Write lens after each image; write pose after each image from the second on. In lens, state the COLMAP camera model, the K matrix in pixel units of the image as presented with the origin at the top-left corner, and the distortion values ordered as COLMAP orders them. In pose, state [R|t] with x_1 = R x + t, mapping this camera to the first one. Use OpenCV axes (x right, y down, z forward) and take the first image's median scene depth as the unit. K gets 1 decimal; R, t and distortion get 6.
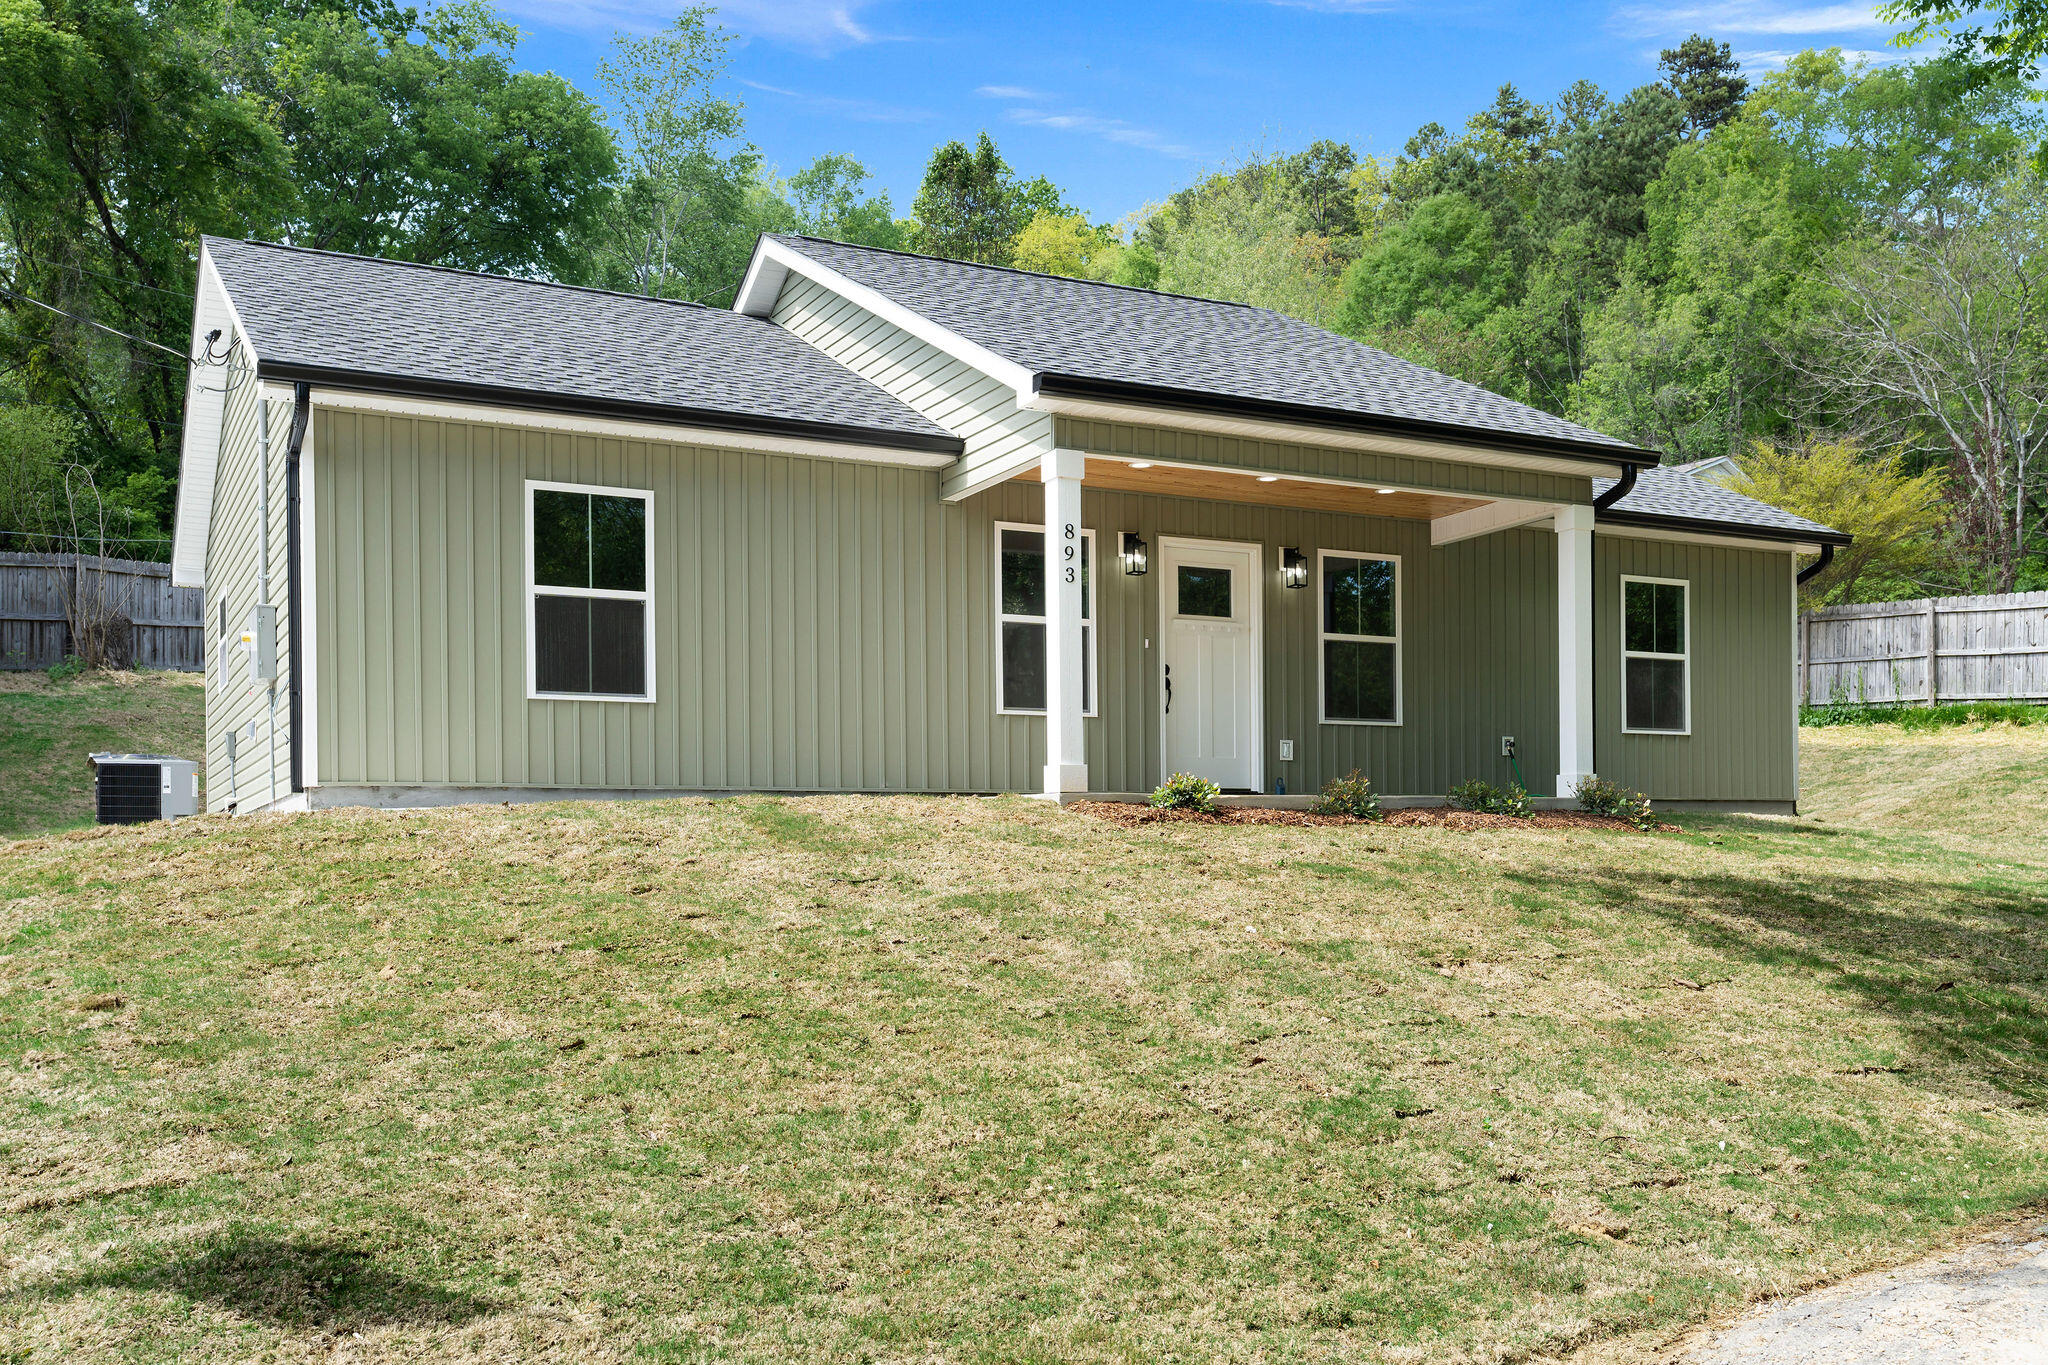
lens RADIAL K [[1865.7, 0, 1024.0], [0, 1865.7, 682.5], [0, 0, 1]] dist [0.009884, 0.004282]
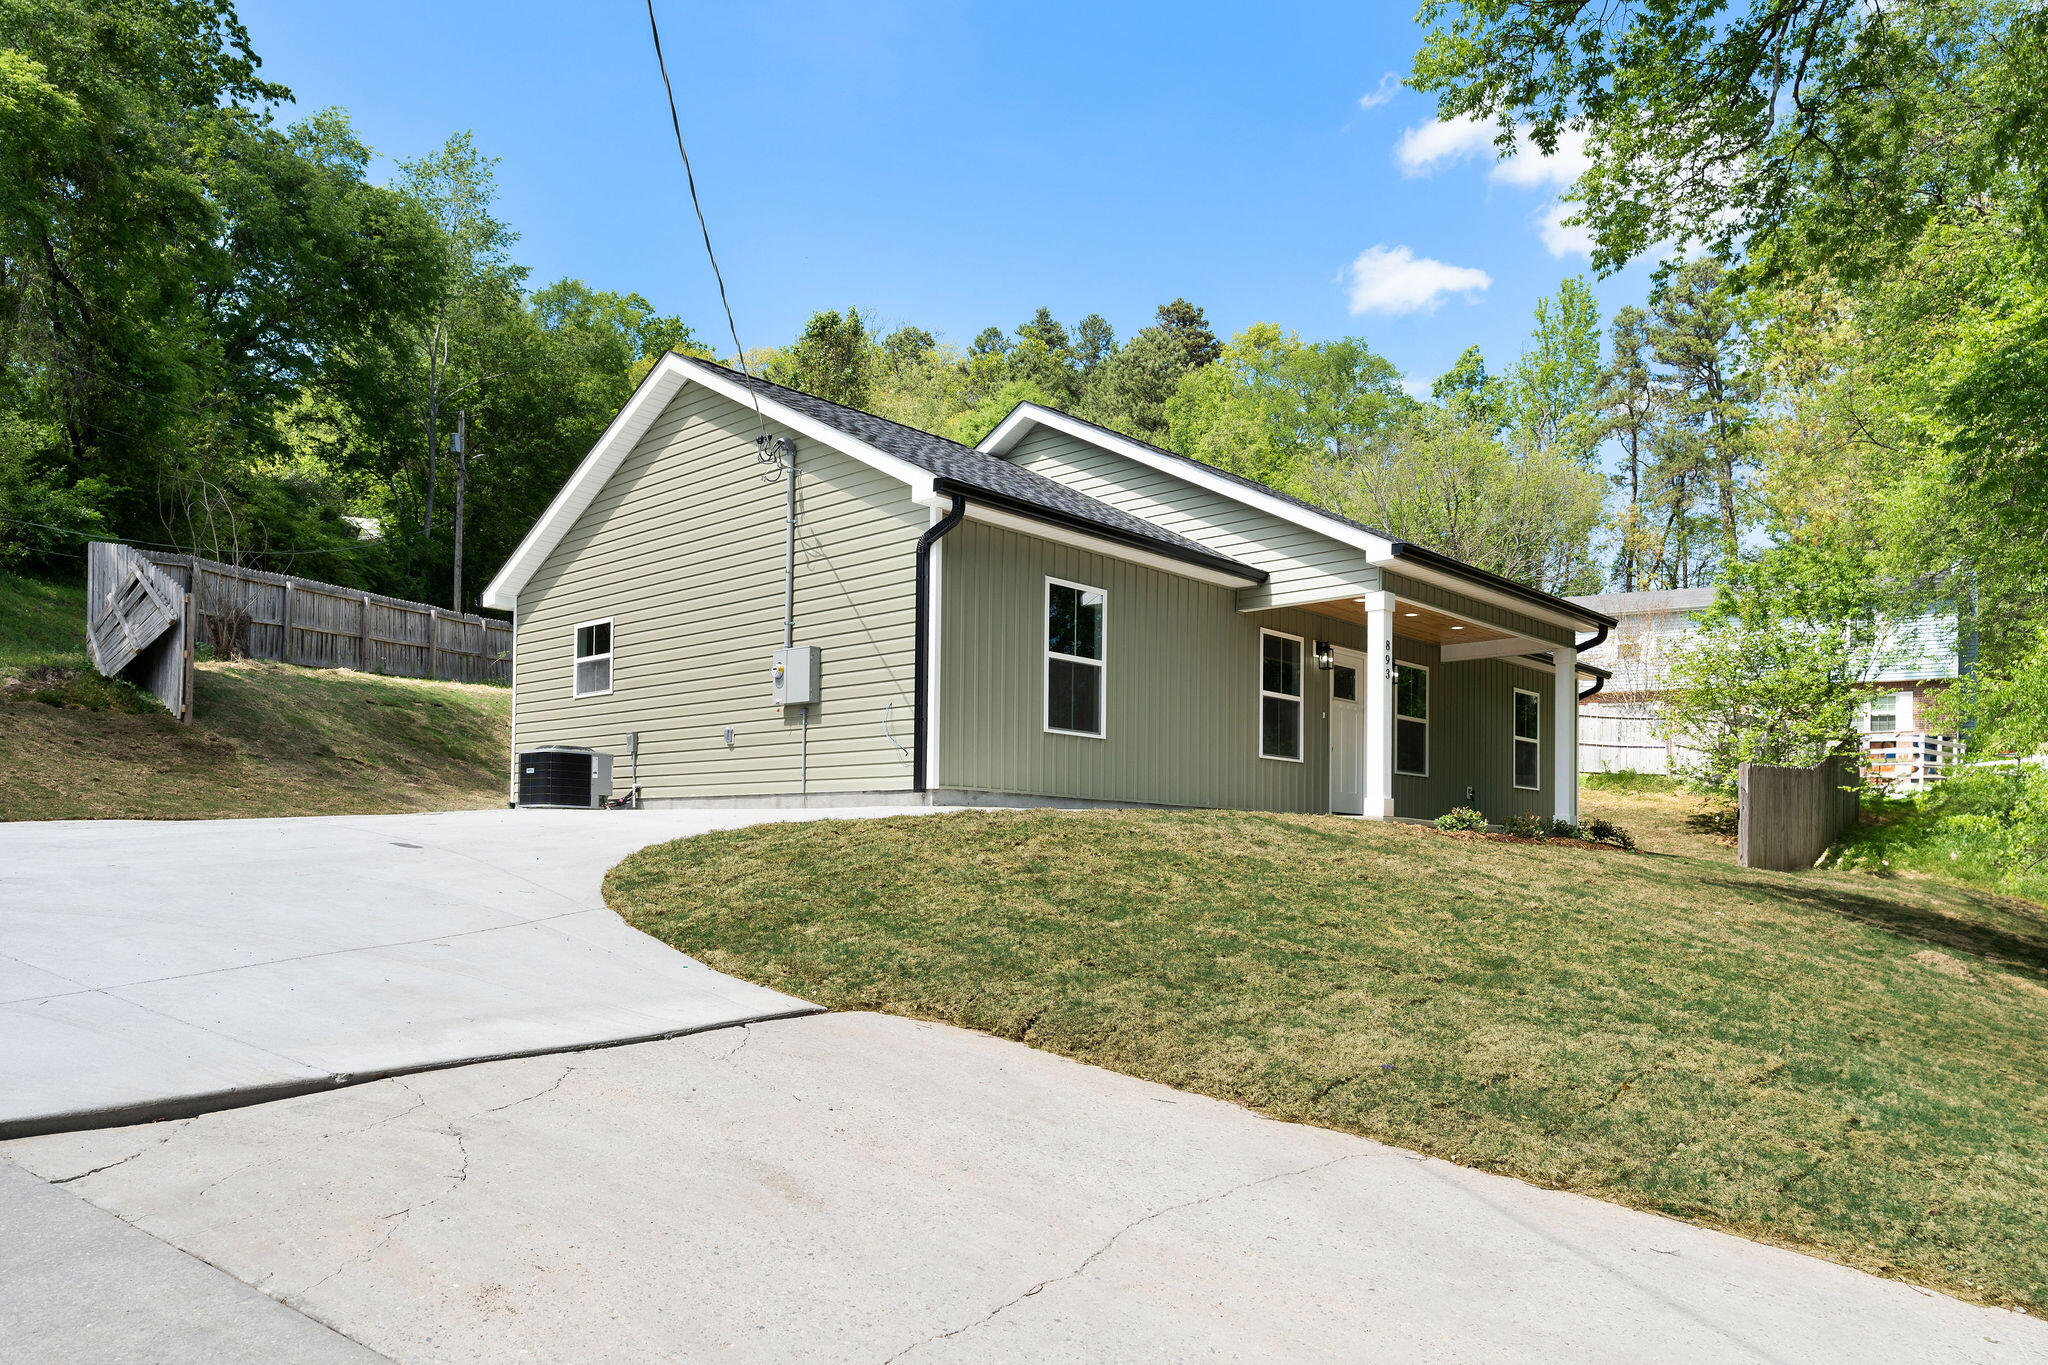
lens RADIAL K [[1384.7, 0, 1068.1], [0, 1384.7, 688.5], [0, 0, 1]] dist [-0.008488, -0.006410]
pose [[0.940145, 0.071503, 0.333189, -0.189741], [-0.064684, 0.997408, -0.031528, 0.002421], [-0.334580, 0.008089, 0.942333, 0.004494]]
